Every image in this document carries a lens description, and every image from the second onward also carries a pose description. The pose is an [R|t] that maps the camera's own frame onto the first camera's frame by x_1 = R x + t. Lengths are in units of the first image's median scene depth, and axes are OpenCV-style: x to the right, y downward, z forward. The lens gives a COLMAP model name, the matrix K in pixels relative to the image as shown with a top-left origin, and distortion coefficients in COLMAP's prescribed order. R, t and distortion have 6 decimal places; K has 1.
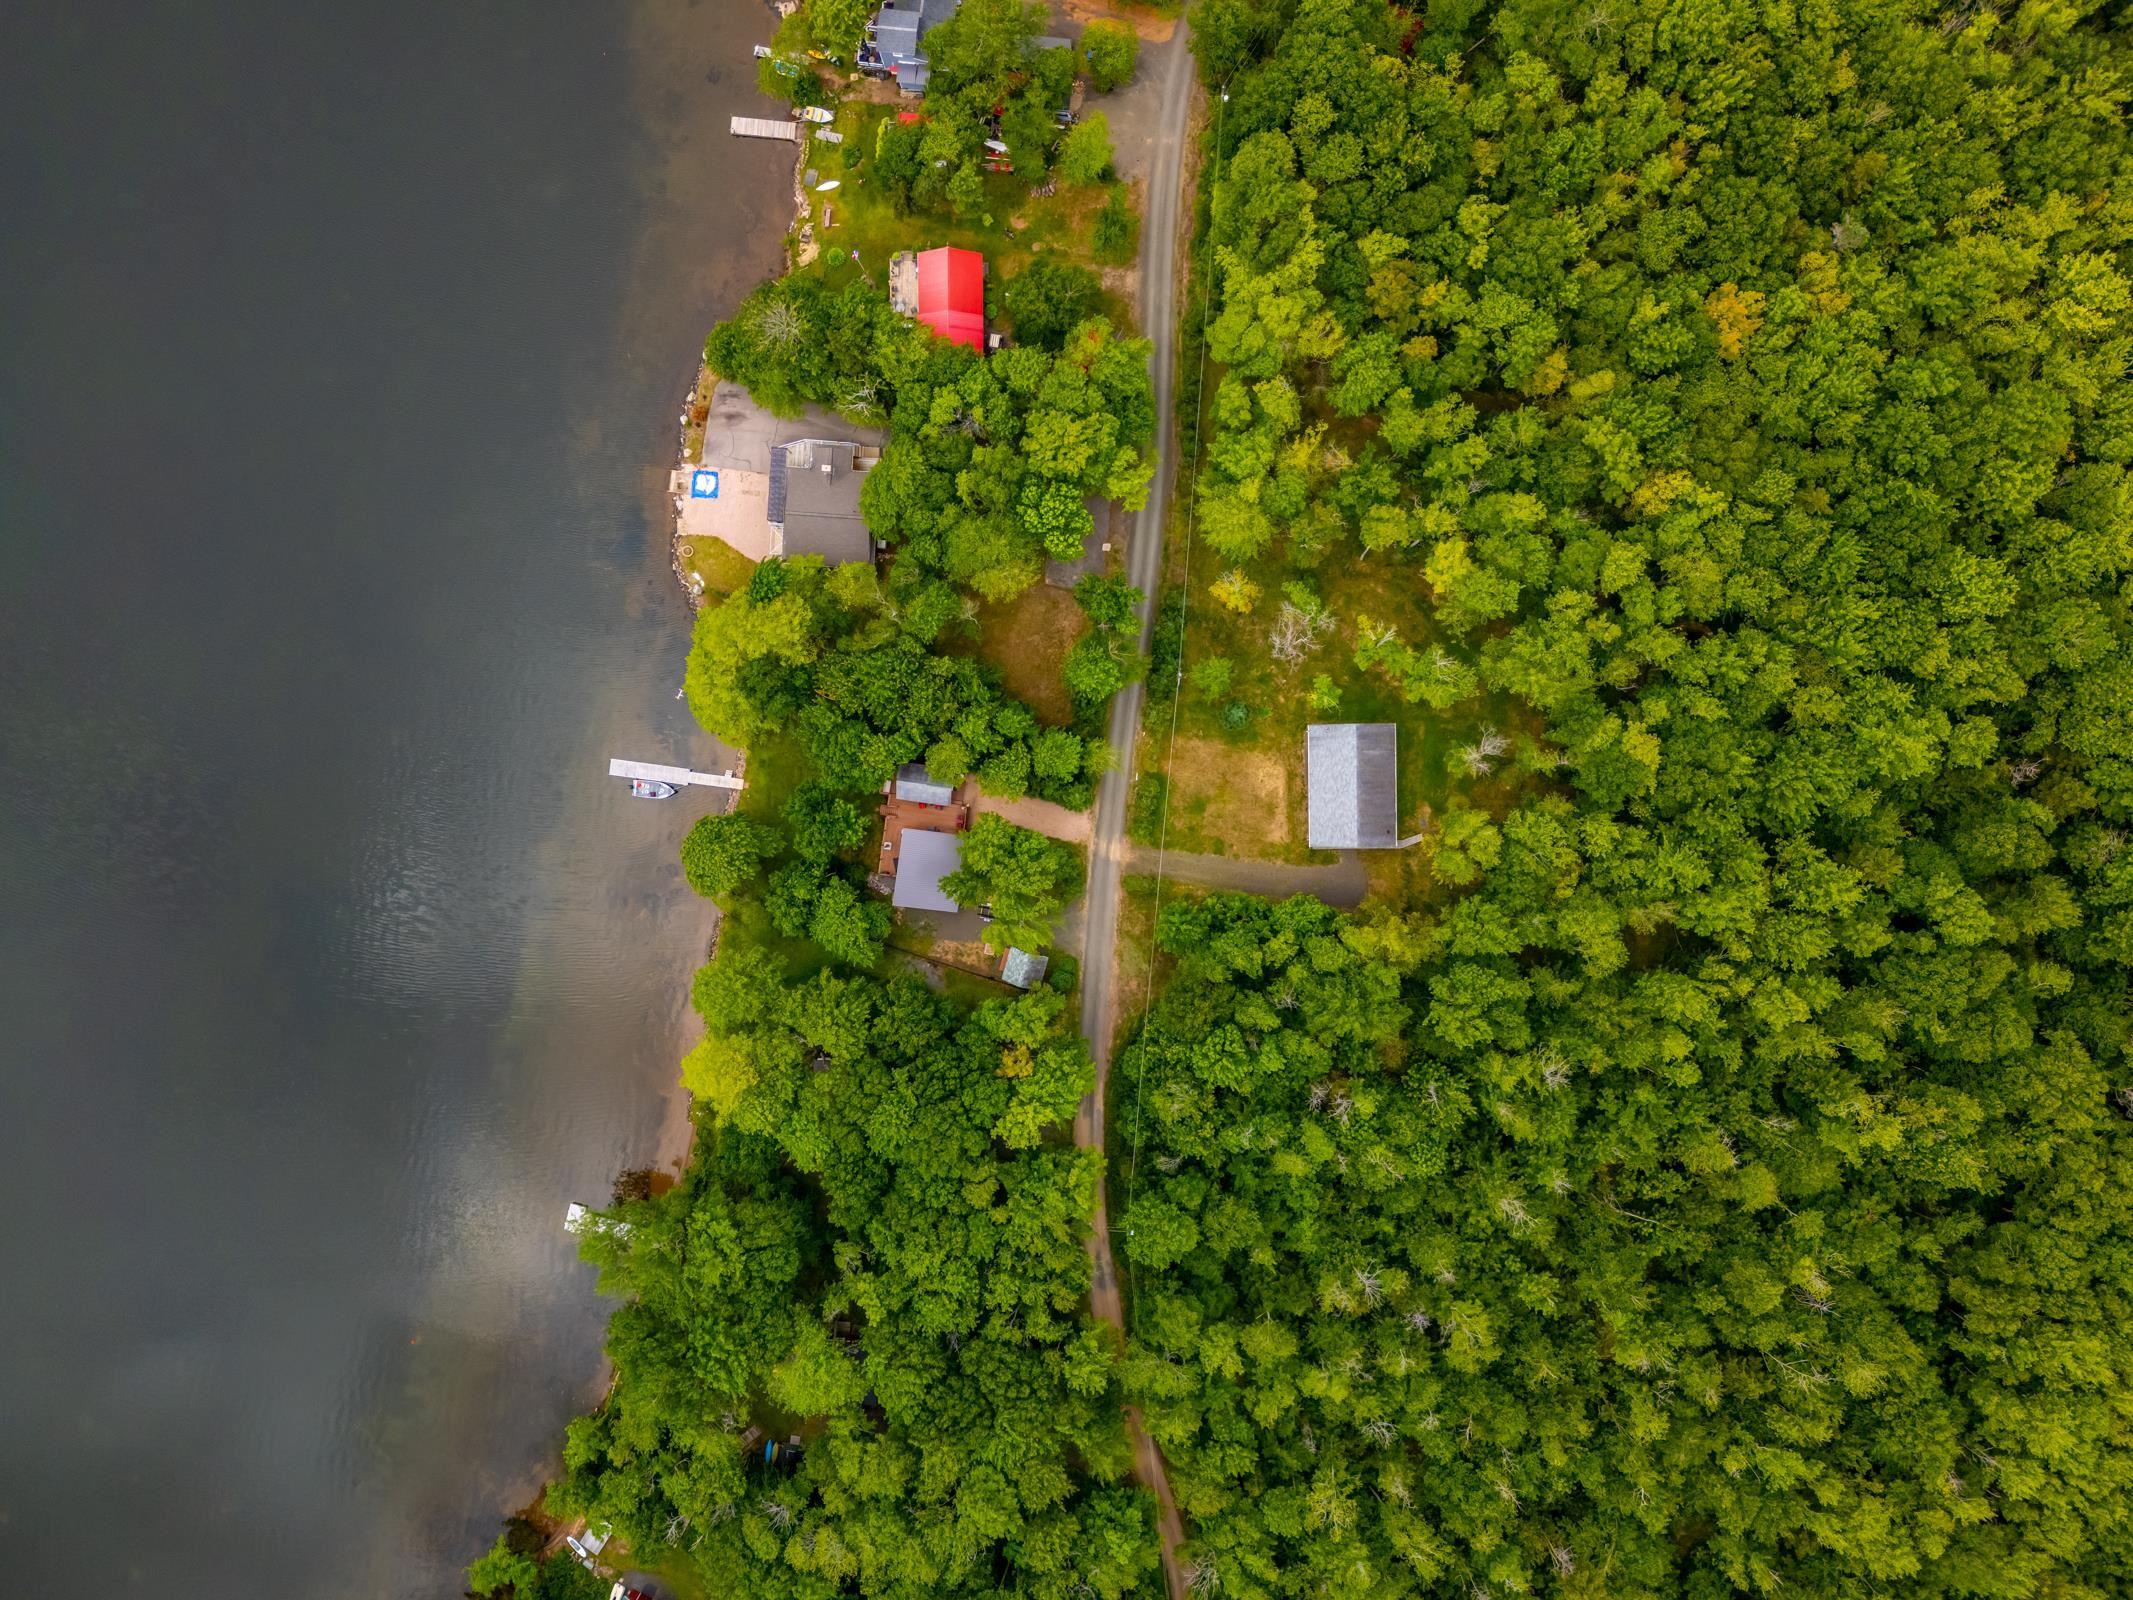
lens RADIAL K [[1582.0, 0, 1066.5], [0, 1582.0, 800.0], [0, 0, 1]] dist [0.079210, -0.070100]
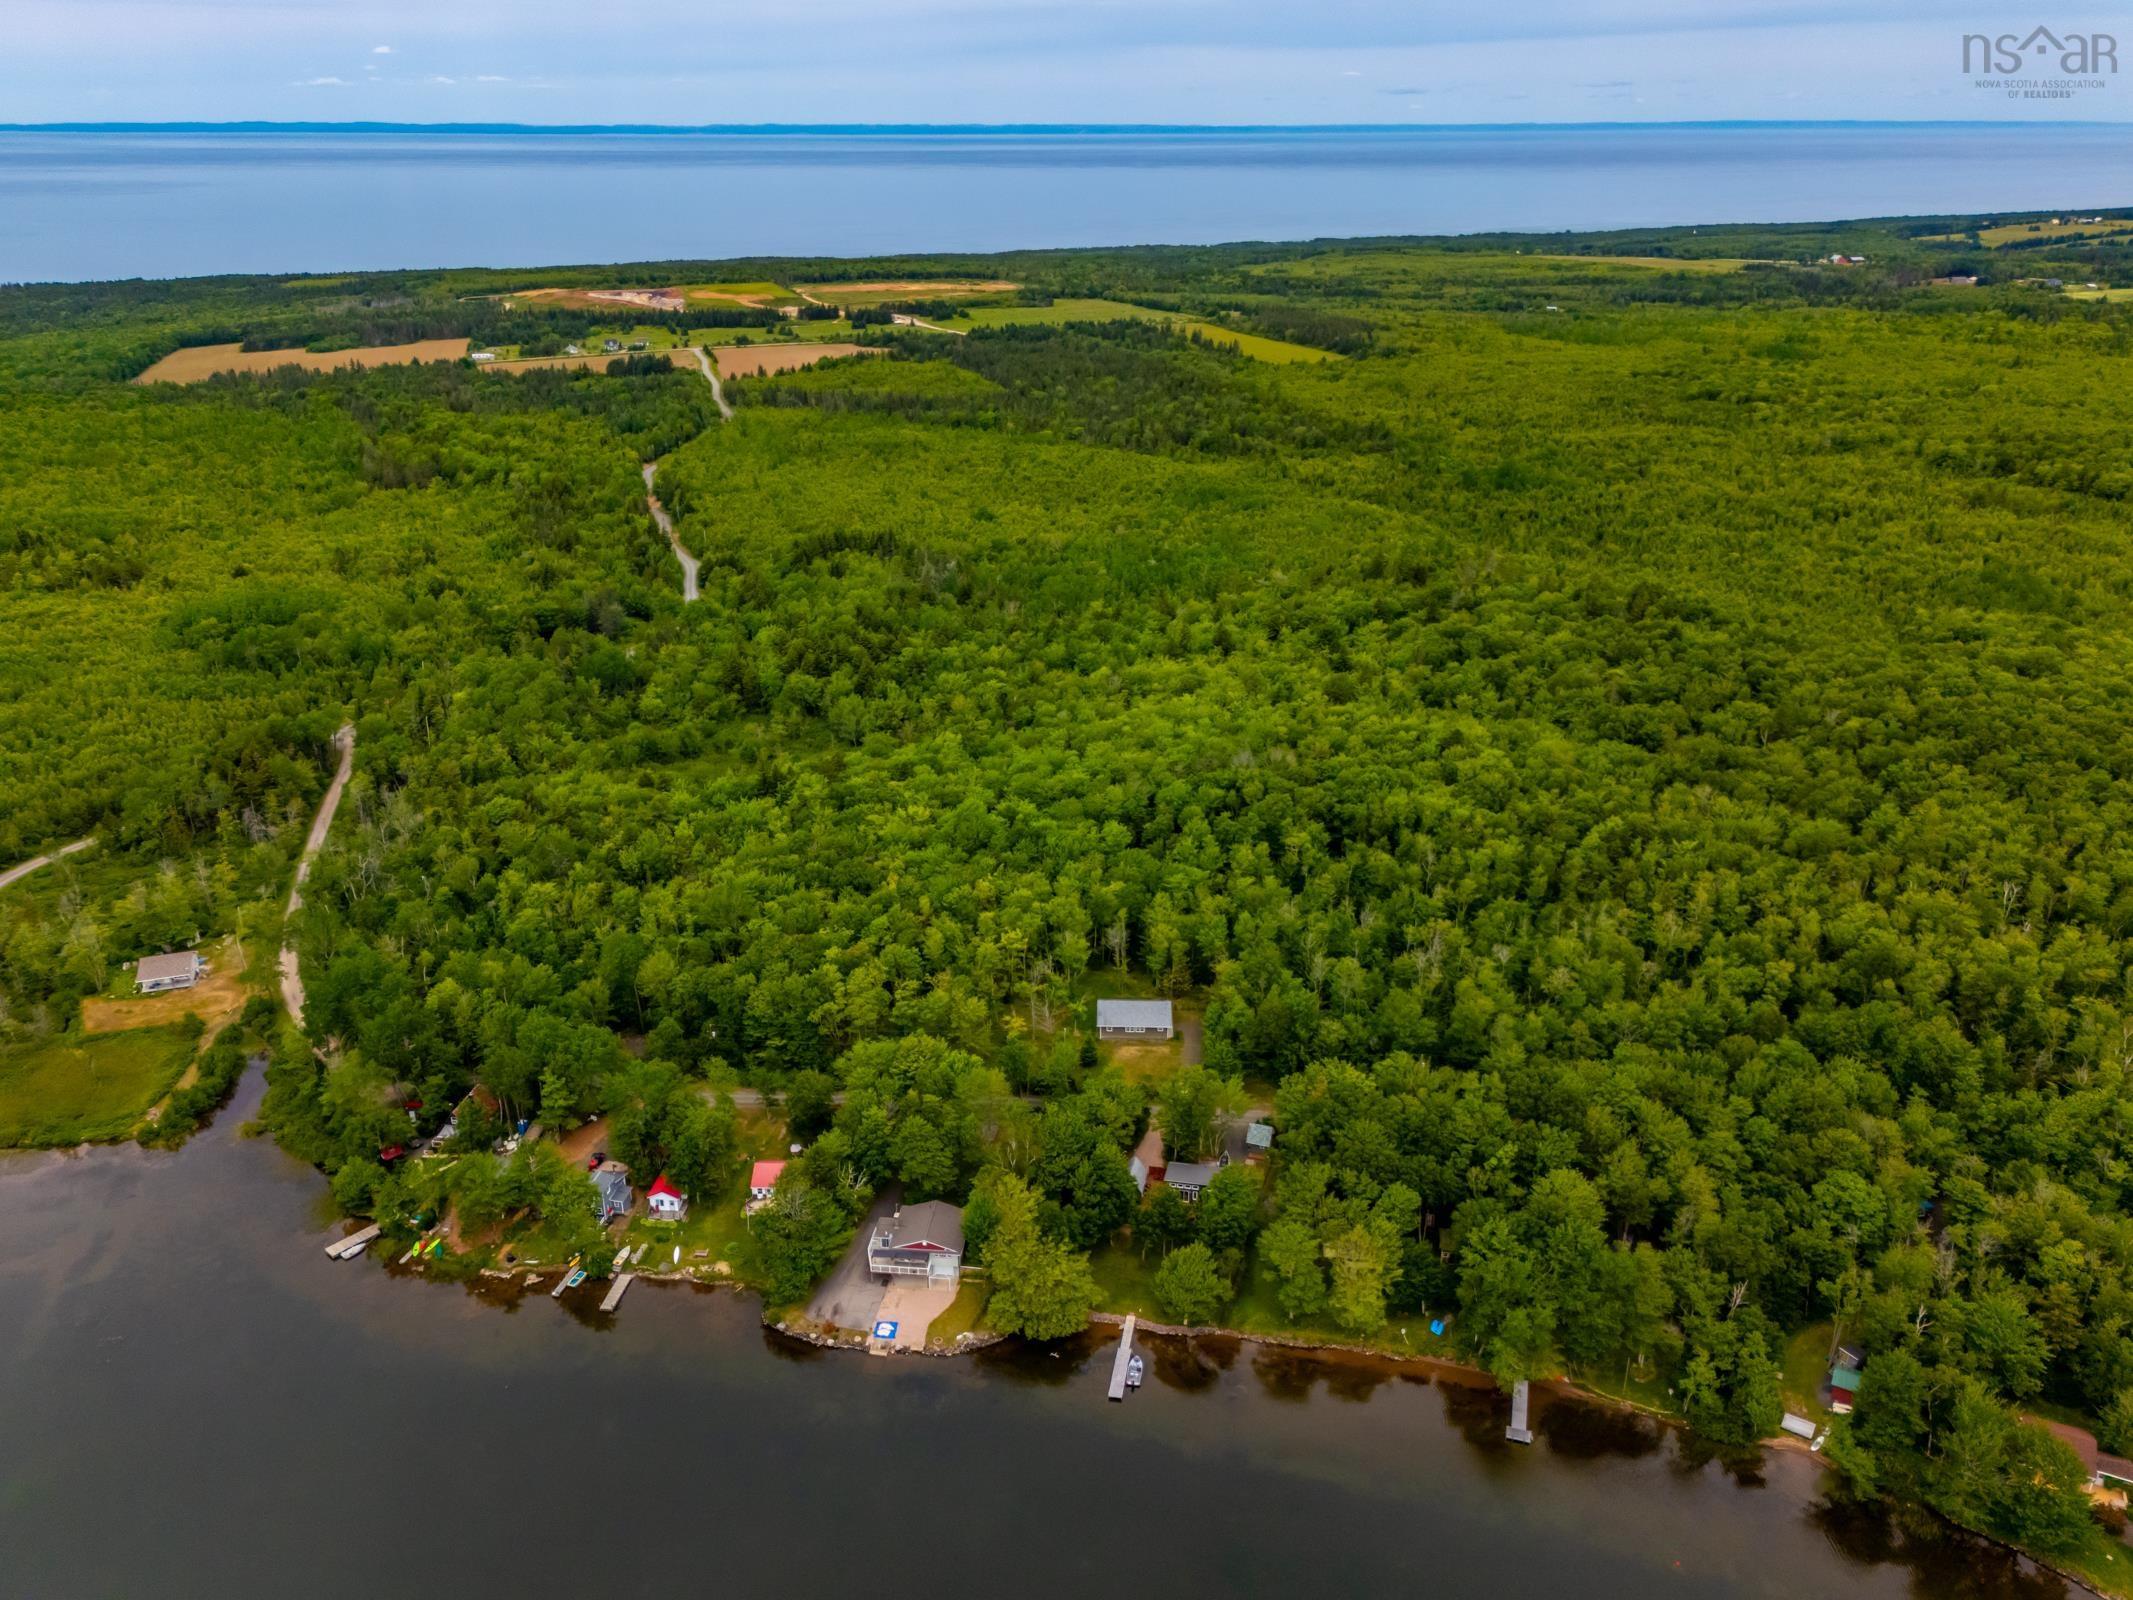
lens RADIAL K [[1604.8, 0, 1066.5], [0, 1604.8, 800.0], [0, 0, 1]] dist [0.088297, -0.081263]
pose [[0.048552, -0.368277, 0.928447, -1.226028], [0.998821, 0.018093, -0.045055, -0.010756], [-0.000206, 0.929540, 0.368721, 0.162131]]
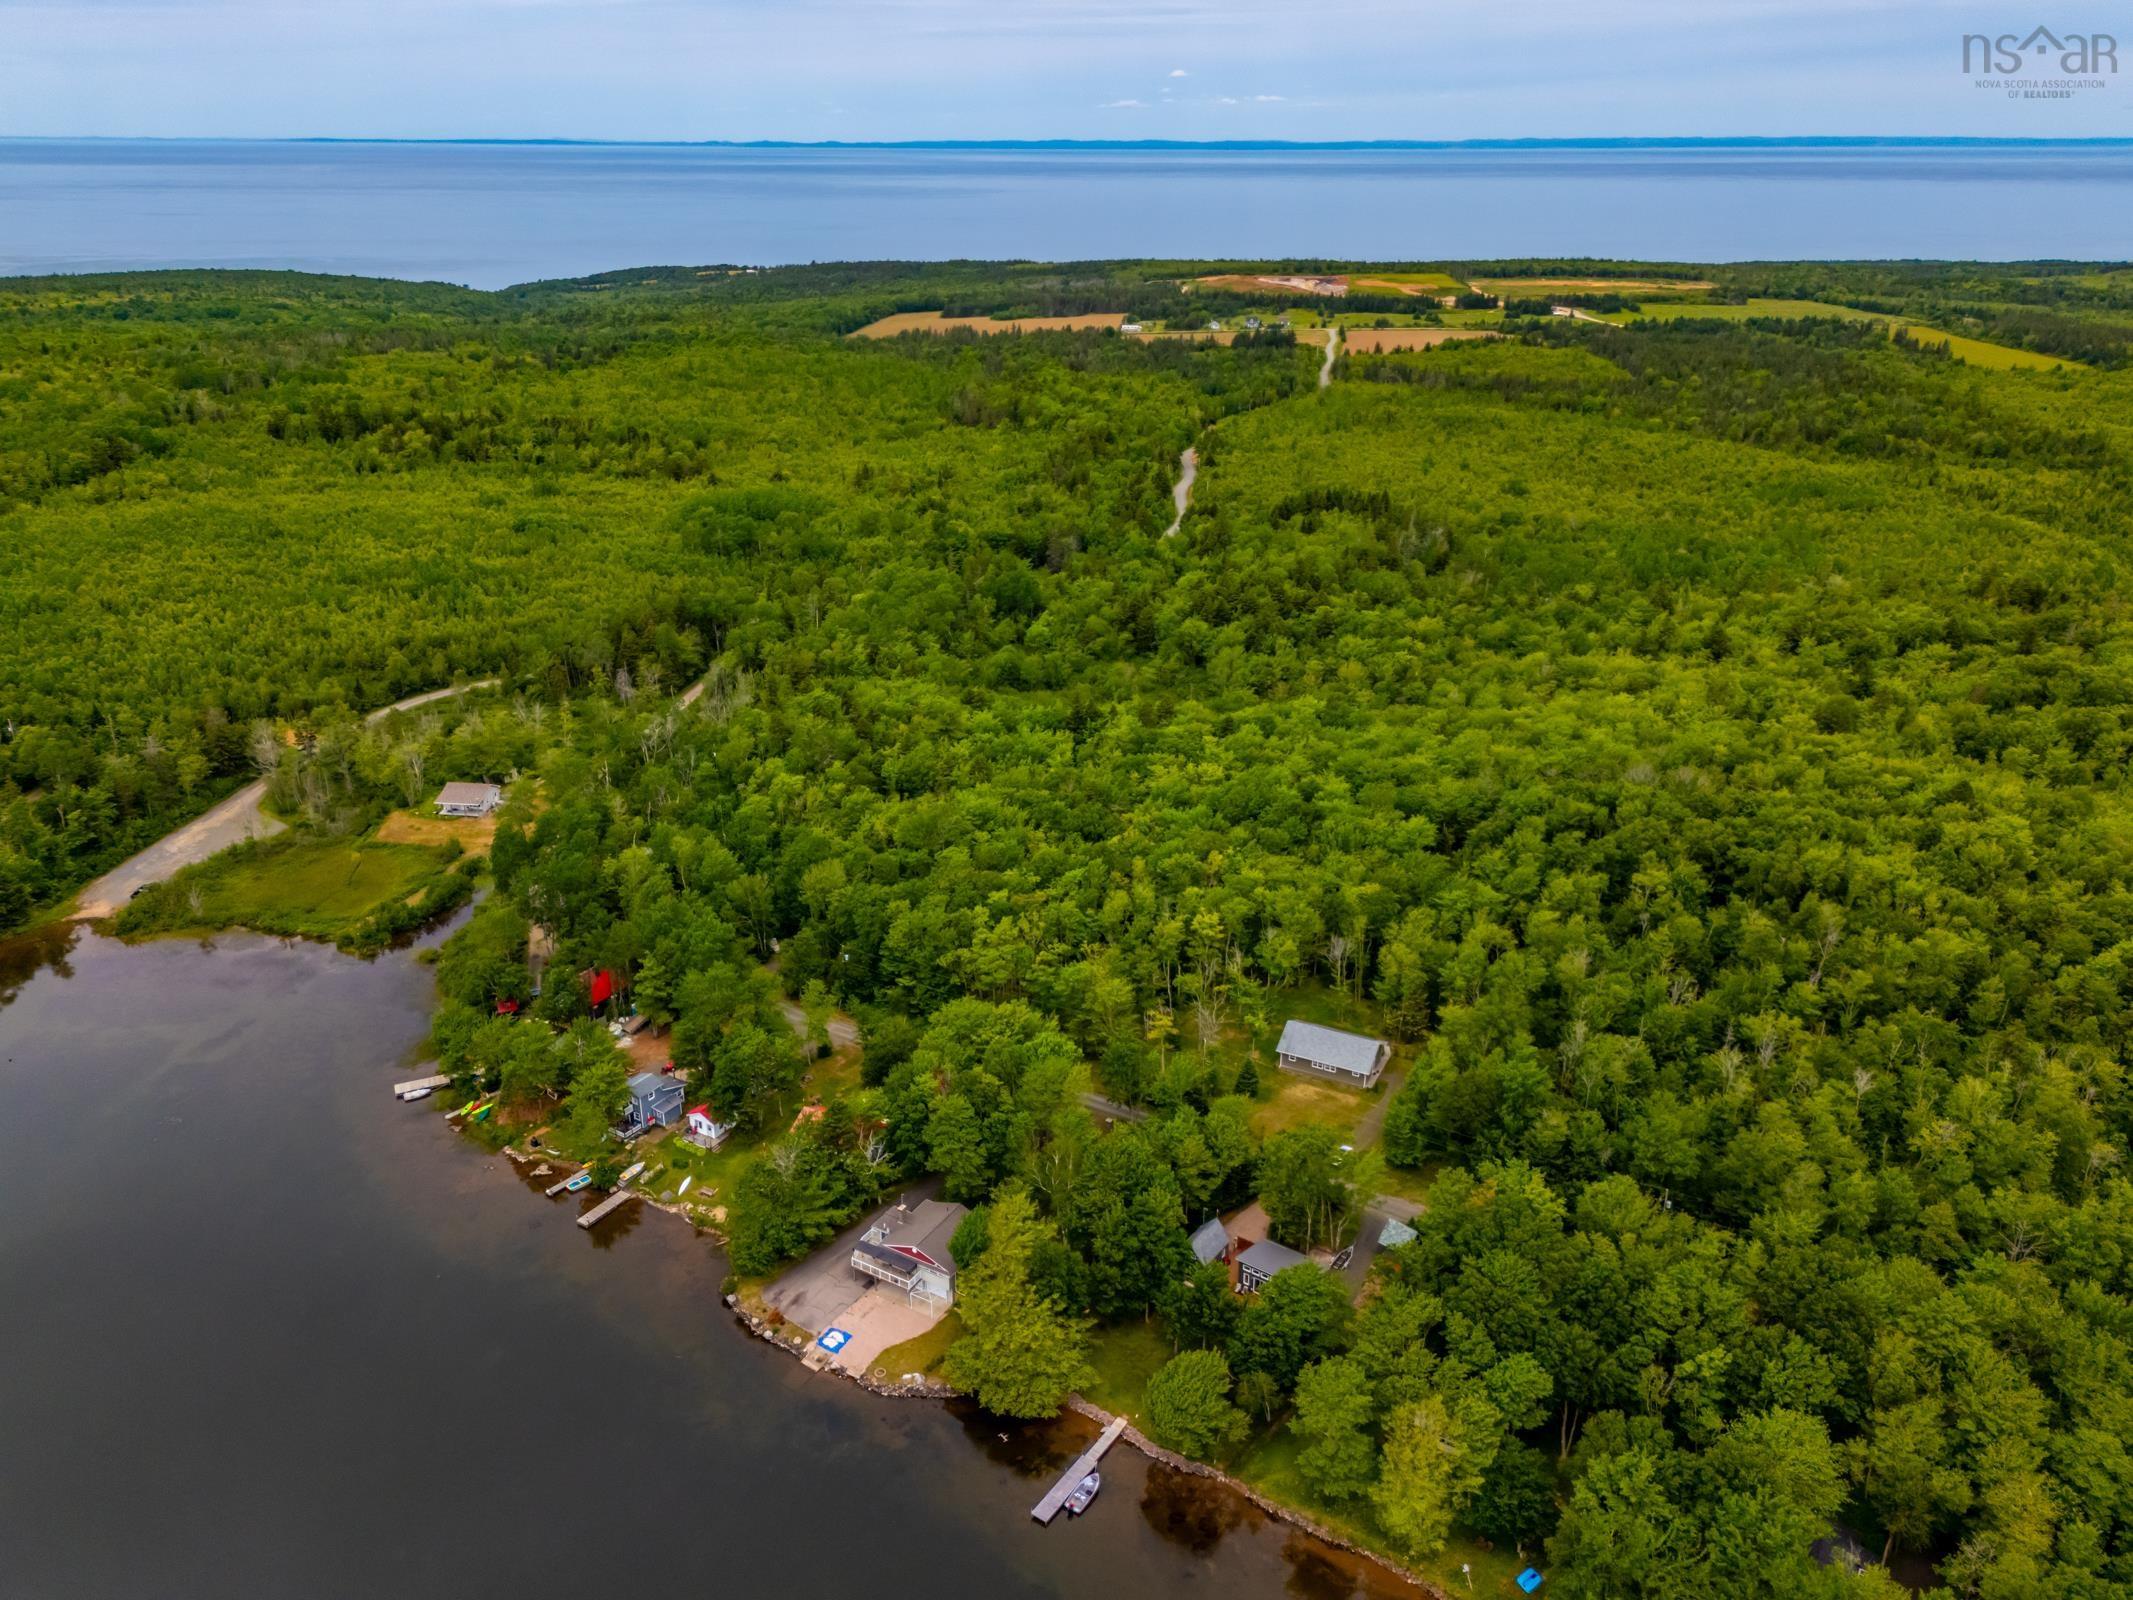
lens RADIAL K [[1582.0, 0, 1066.5], [0, 1582.0, 800.0], [0, 0, 1]] dist [0.079210, -0.070100]
pose [[0.460774, -0.320321, 0.827697, -0.876699], [0.887409, 0.180872, -0.424017, 0.292033], [-0.013885, 0.929882, 0.367597, 0.318127]]
